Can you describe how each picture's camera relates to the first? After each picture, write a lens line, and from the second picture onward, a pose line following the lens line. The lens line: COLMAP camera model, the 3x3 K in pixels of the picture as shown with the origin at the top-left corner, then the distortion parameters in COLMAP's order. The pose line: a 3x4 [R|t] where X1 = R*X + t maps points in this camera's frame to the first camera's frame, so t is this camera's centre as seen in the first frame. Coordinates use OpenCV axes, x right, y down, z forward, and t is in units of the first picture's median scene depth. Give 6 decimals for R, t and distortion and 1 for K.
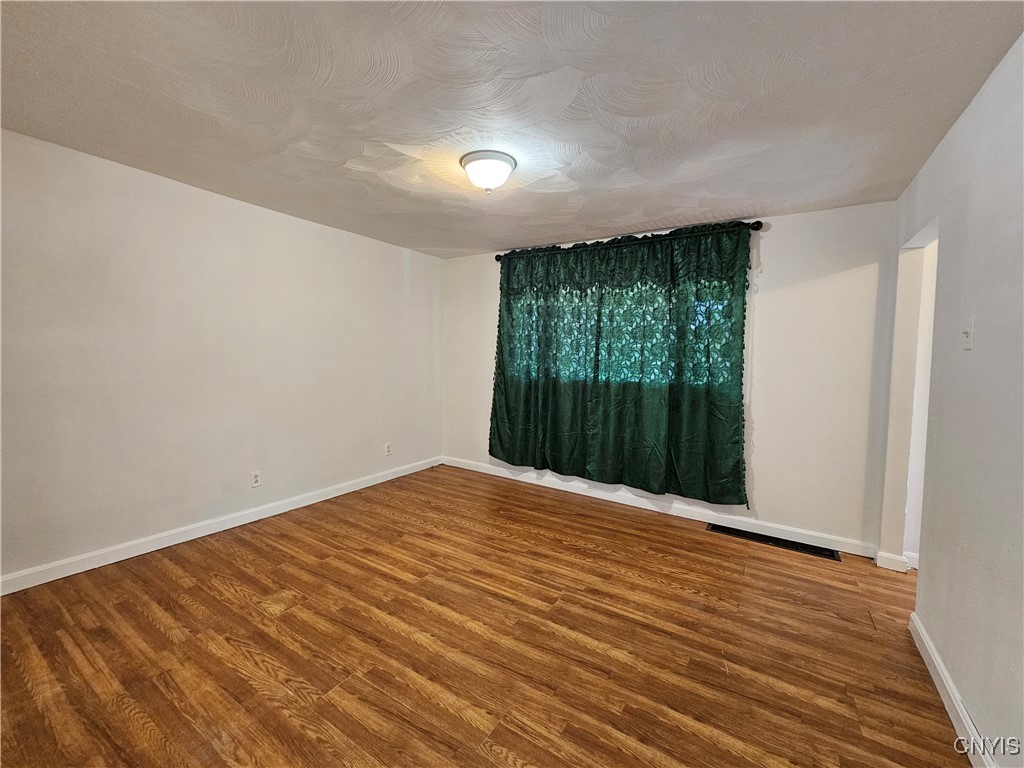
lens RADIAL K [[423.1, 0, 512.8], [0, 423.1, 379.8], [0, 0, 1]] dist [-0.004746, 0.002509]
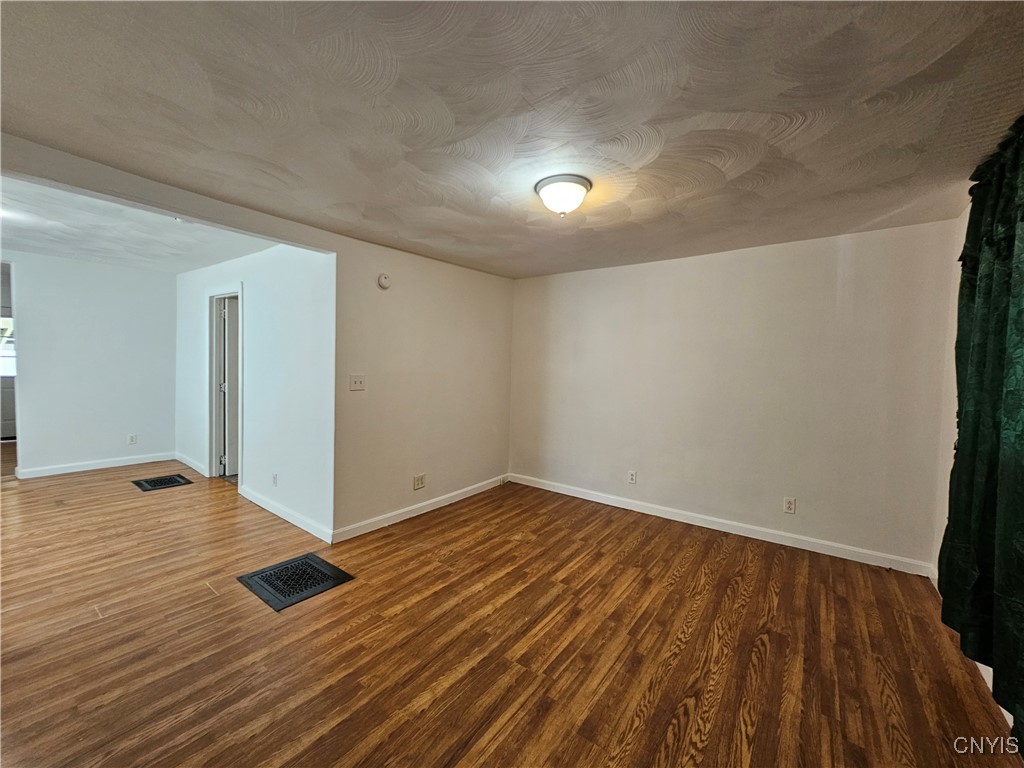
lens RADIAL K [[423.1, 0, 514.6], [0, 423.1, 383.1], [0, 0, 1]] dist [-0.004746, 0.002509]
pose [[-0.082932, 0.013604, -0.996462, 0.930560], [-0.082808, 0.996355, 0.020494, -0.060556], [0.993109, 0.084215, -0.081503, 0.987594]]
